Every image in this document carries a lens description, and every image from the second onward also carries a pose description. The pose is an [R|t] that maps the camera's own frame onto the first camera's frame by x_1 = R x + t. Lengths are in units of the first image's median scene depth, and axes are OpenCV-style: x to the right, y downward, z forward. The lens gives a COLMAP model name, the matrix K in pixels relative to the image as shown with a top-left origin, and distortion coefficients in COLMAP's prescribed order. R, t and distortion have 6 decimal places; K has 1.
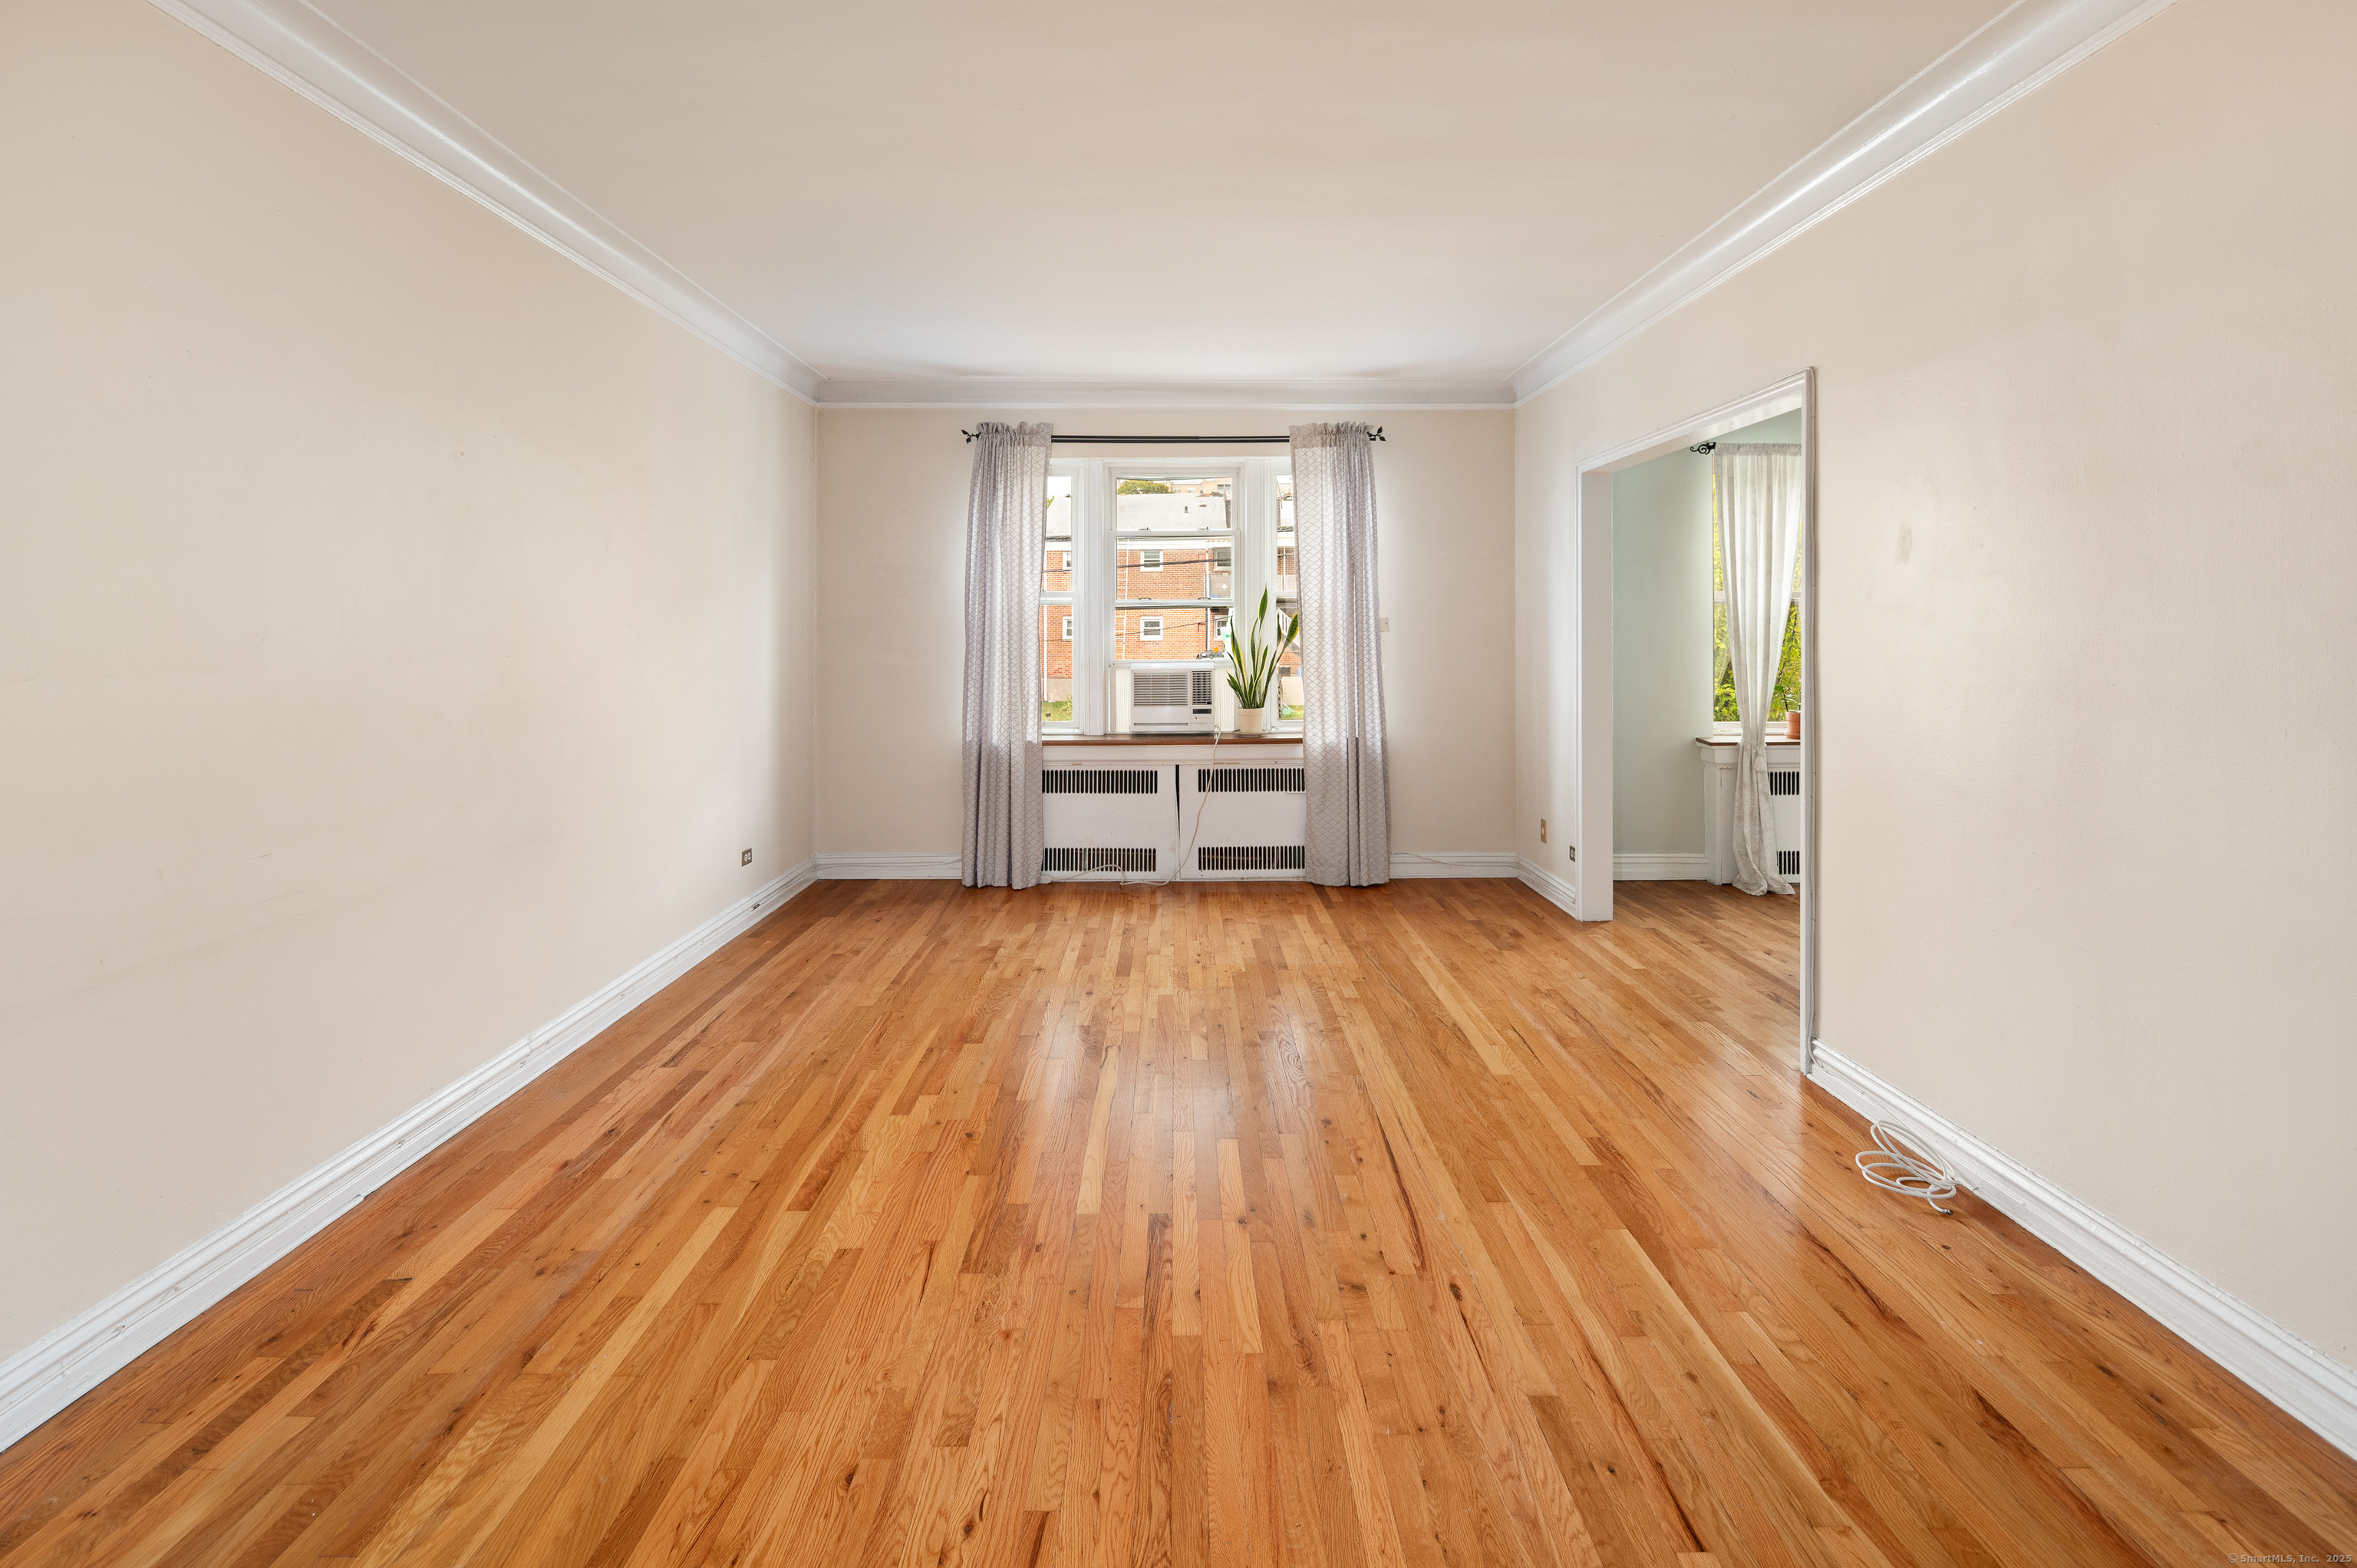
lens RADIAL K [[1166.7, 0, 1144.8], [0, 1166.7, 644.5], [0, 0, 1]] dist [0.009103, -0.005234]
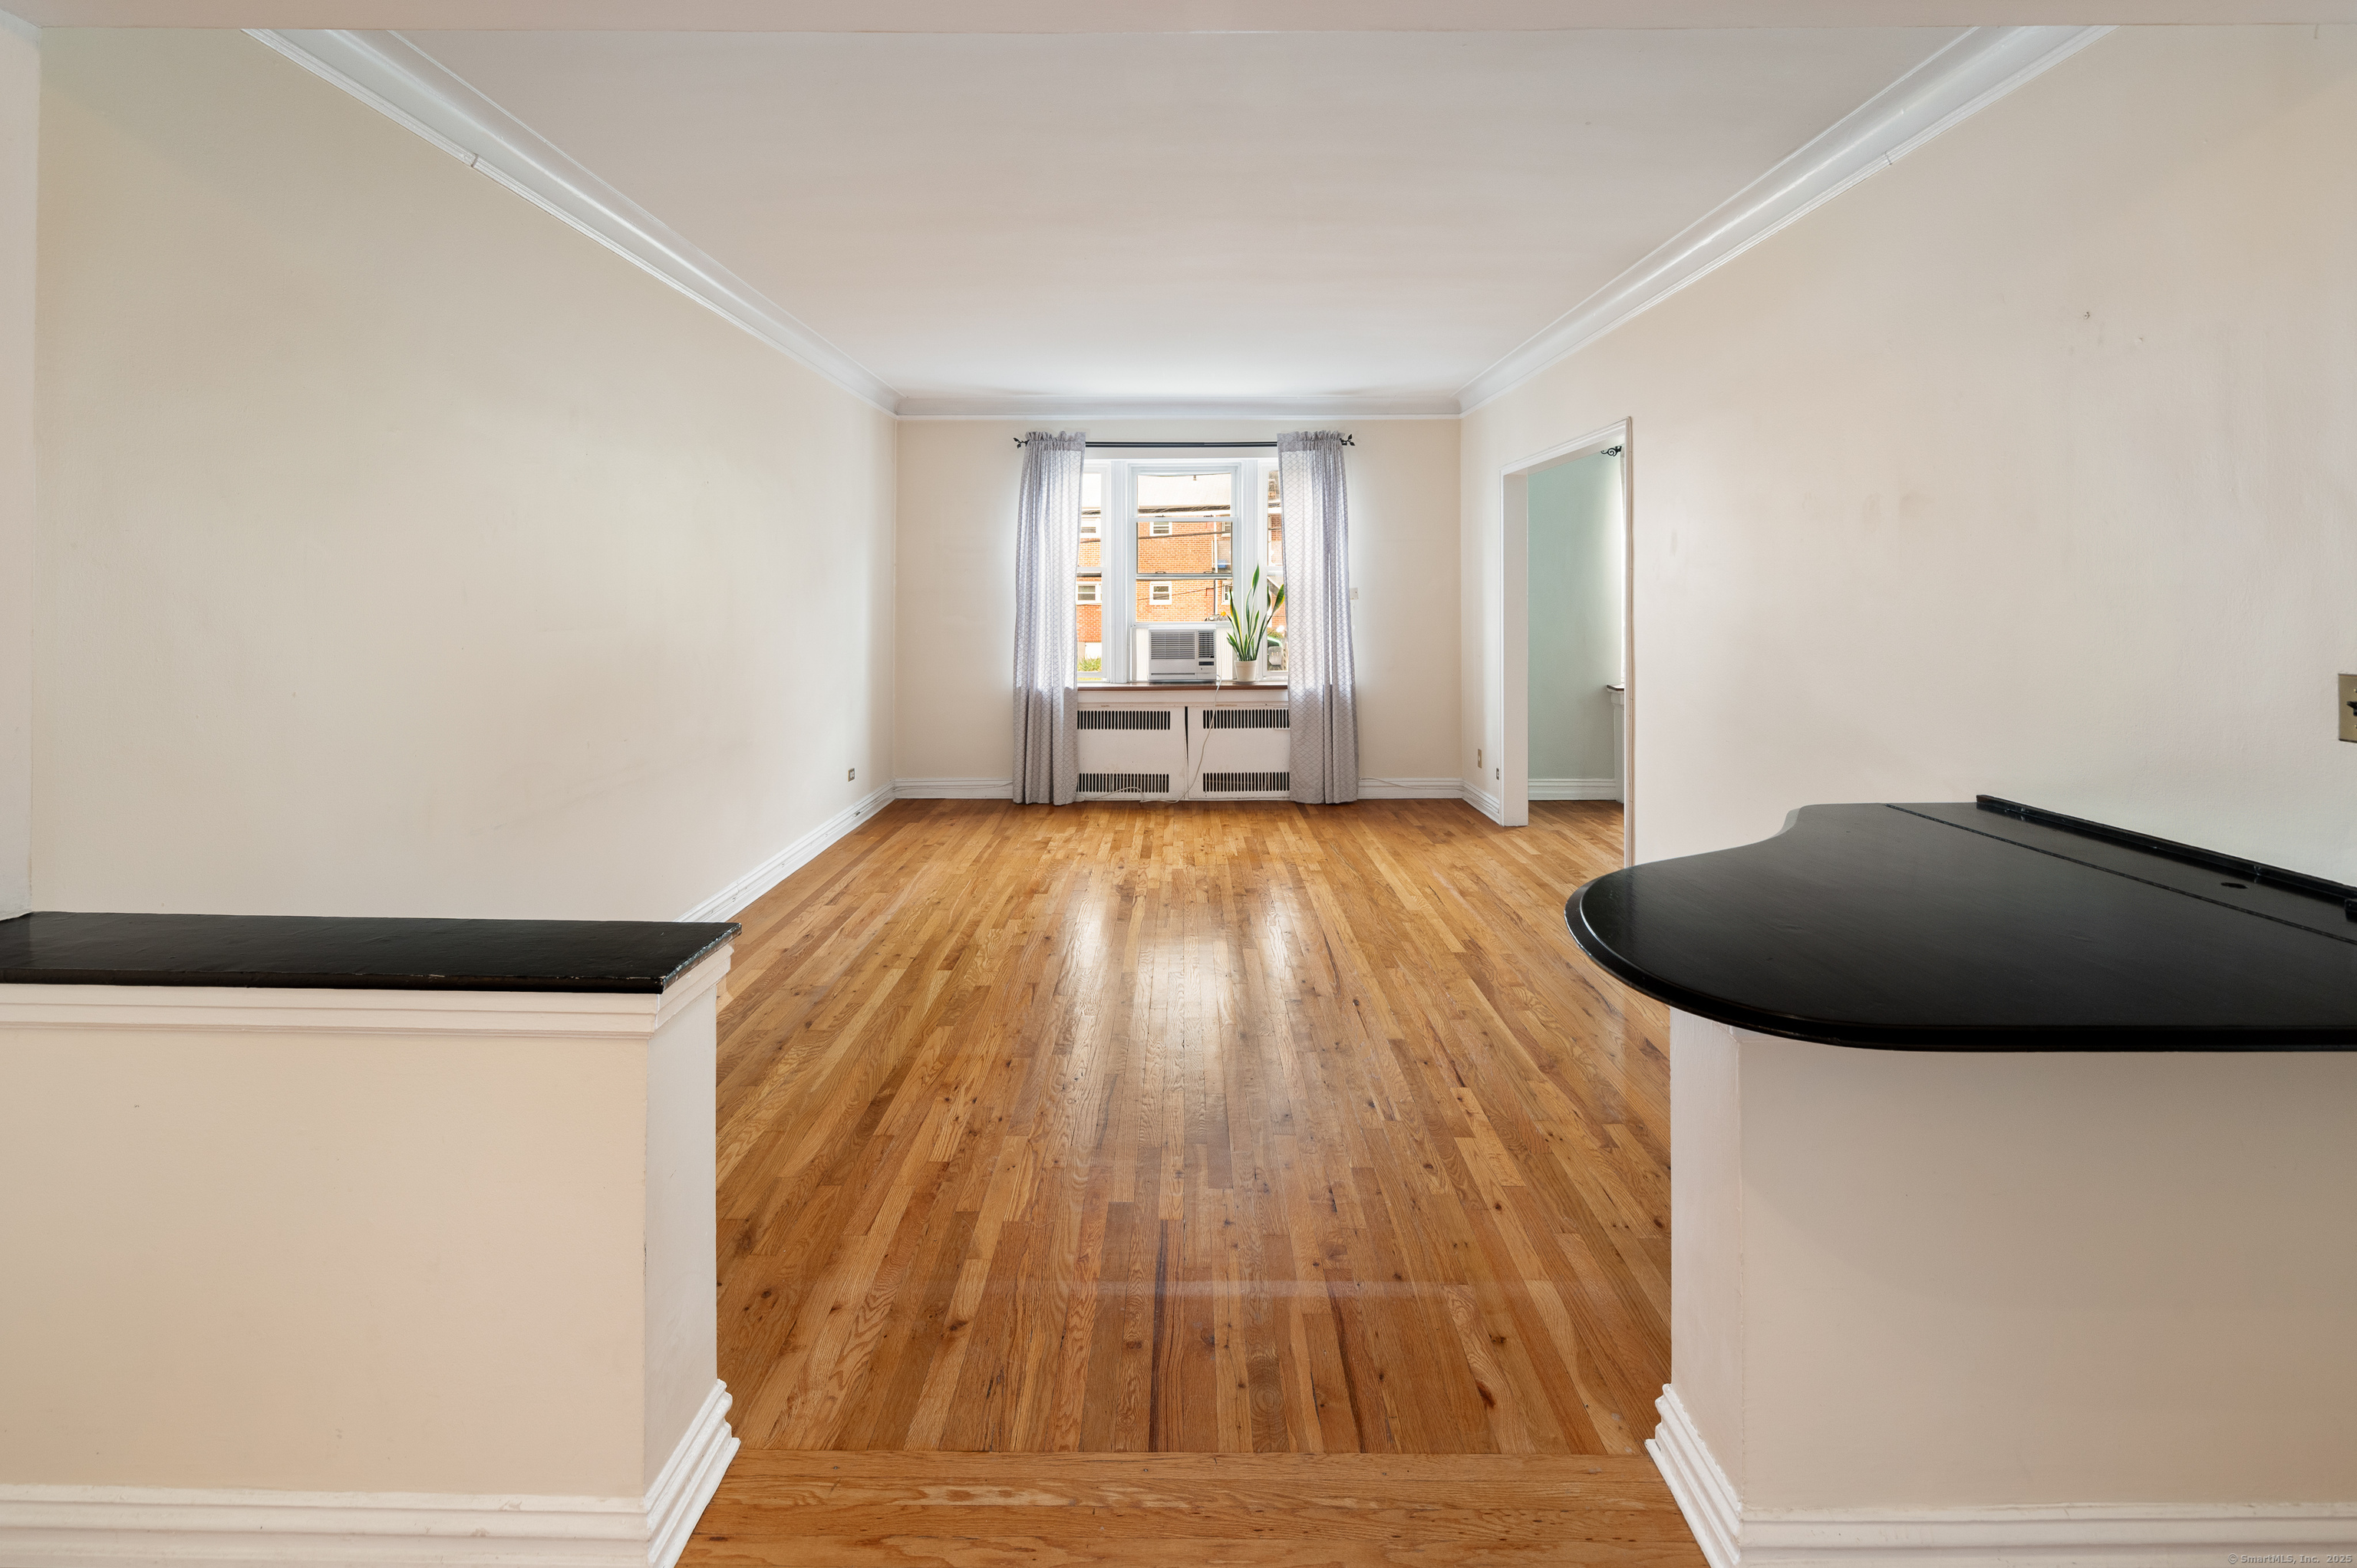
lens RADIAL K [[1166.7, 0, 1128.9], [0, 1166.7, 617.6], [0, 0, 1]] dist [0.009103, -0.005234]
pose [[0.999785, 0.000181, -0.020719, -0.009225], [-0.000038, 0.999976, 0.006896, -0.000109], [0.020720, -0.006893, 0.999762, -0.295608]]
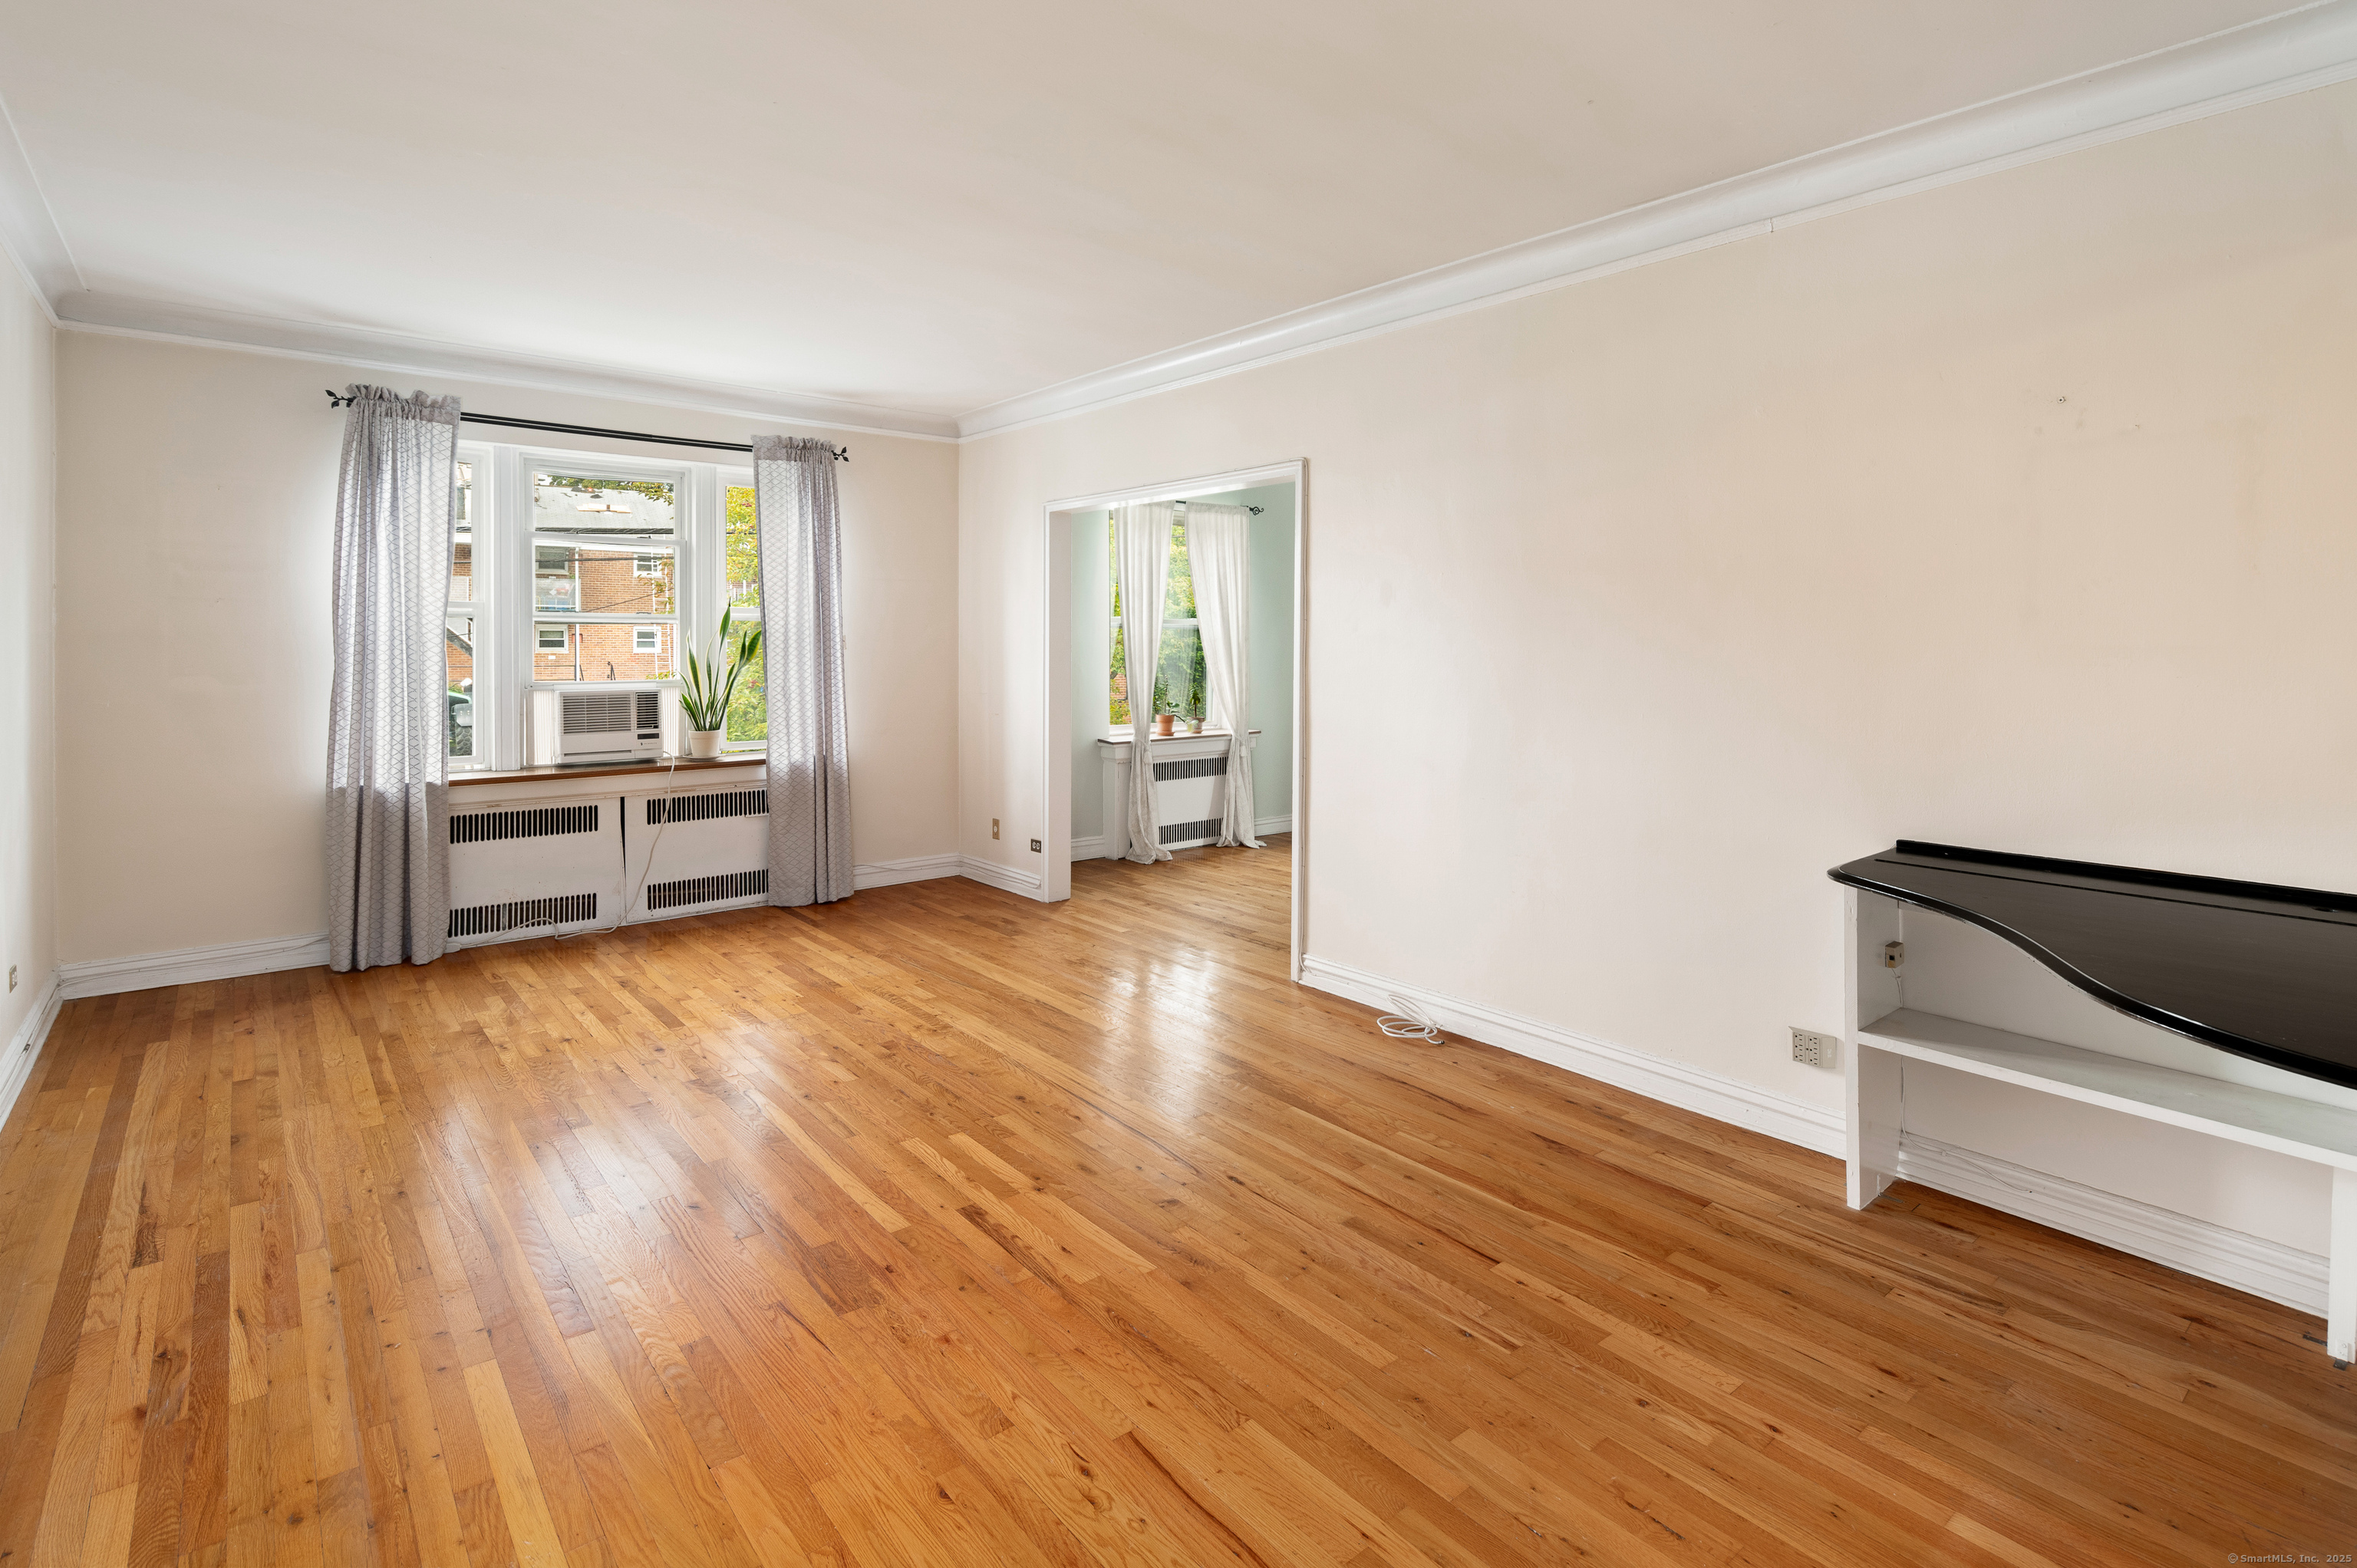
lens RADIAL K [[1166.7, 0, 1192.9], [0, 1166.7, 679.6], [0, 0, 1]] dist [0.009103, -0.005234]
pose [[0.766362, -0.015178, 0.642229, -0.262313], [0.002391, 0.999781, 0.020775, -0.006463], [-0.642404, -0.014385, 0.766231, 0.032352]]
